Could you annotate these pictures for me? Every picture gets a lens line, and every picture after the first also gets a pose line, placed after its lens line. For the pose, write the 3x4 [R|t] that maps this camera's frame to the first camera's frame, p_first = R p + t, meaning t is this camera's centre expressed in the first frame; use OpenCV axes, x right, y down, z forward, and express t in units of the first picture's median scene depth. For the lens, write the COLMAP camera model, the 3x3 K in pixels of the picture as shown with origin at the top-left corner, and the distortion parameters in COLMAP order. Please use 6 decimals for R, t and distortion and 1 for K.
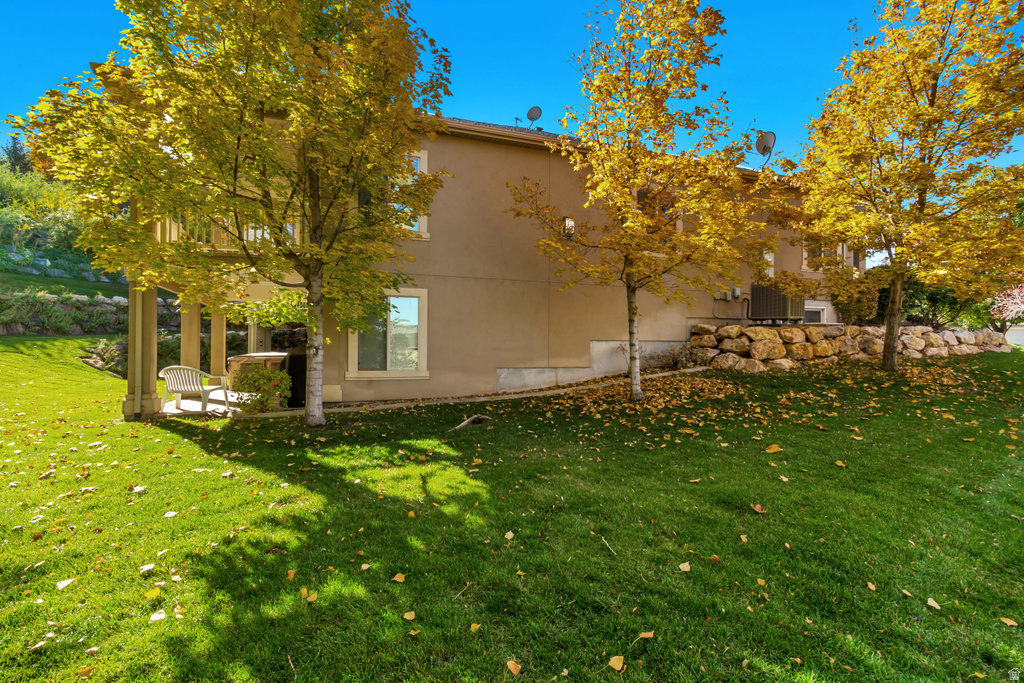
lens RADIAL K [[506.4, 0, 510.8], [0, 506.4, 343.1], [0, 0, 1]] dist [-0.004778, 0.001881]
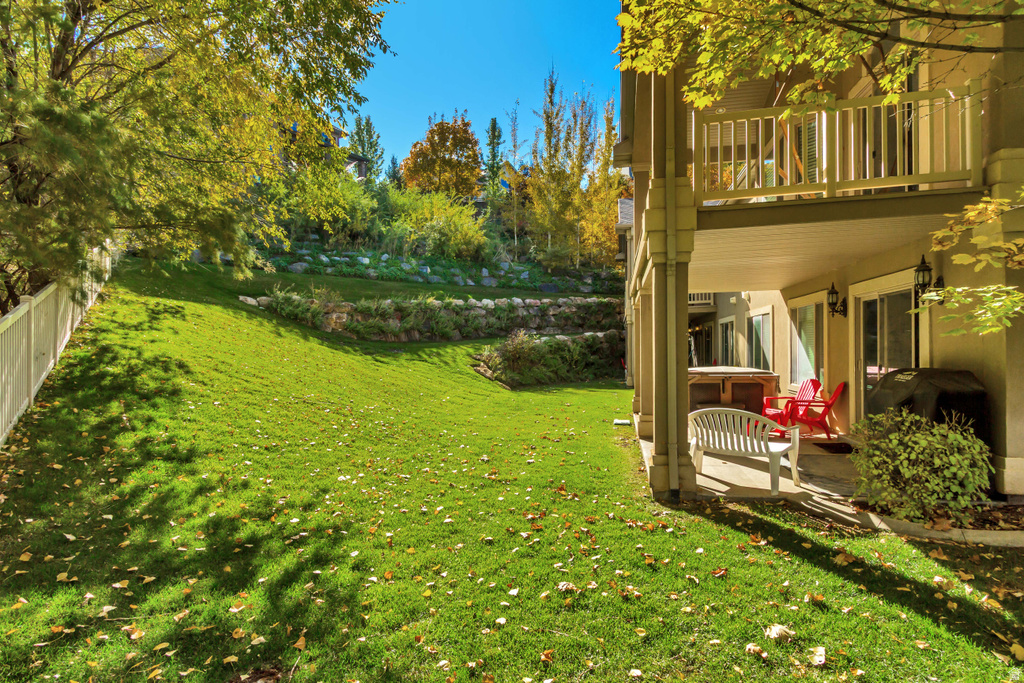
lens RADIAL K [[566.1, 0, 512.5], [0, 566.1, 343.7], [0, 0, 1]] dist [-0.002417, 0.000099]
pose [[0.850422, -0.011963, -0.525965, -0.191528], [0.015556, 0.999876, 0.002412, -0.010671], [0.525871, -0.010233, 0.850502, 0.124032]]
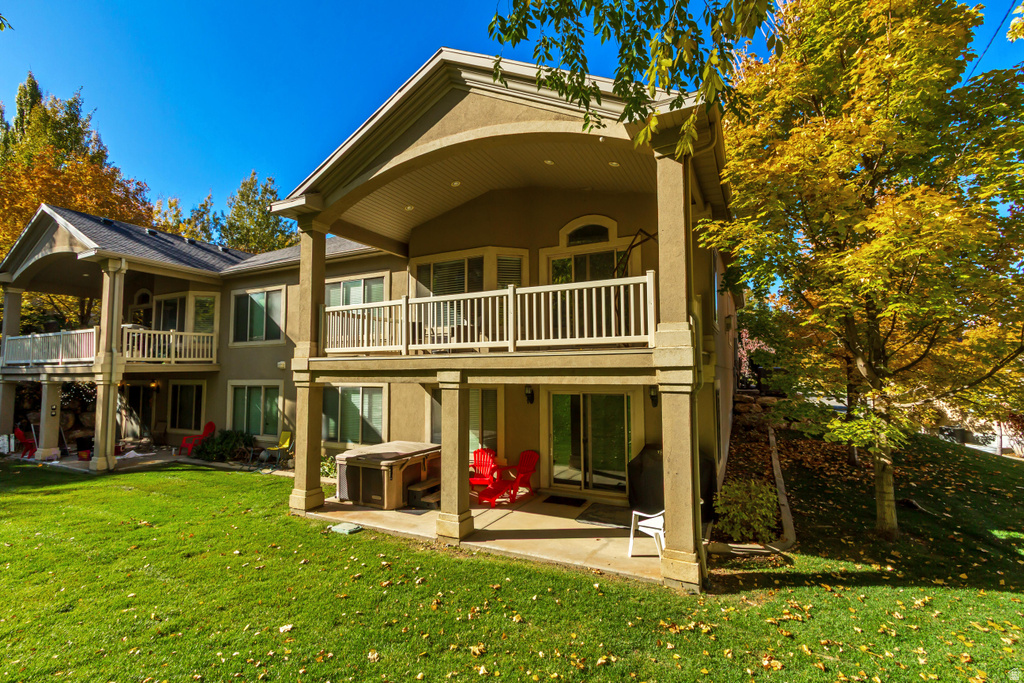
lens RADIAL K [[479.8, 0, 511.6], [0, 479.8, 341.6], [0, 0, 1]] dist [-0.000763, -0.000121]
pose [[0.744781, 0.042786, 0.665936, -0.472760], [-0.005592, 0.998308, -0.057886, -0.049536], [-0.667285, 0.039389, 0.743760, 0.228855]]
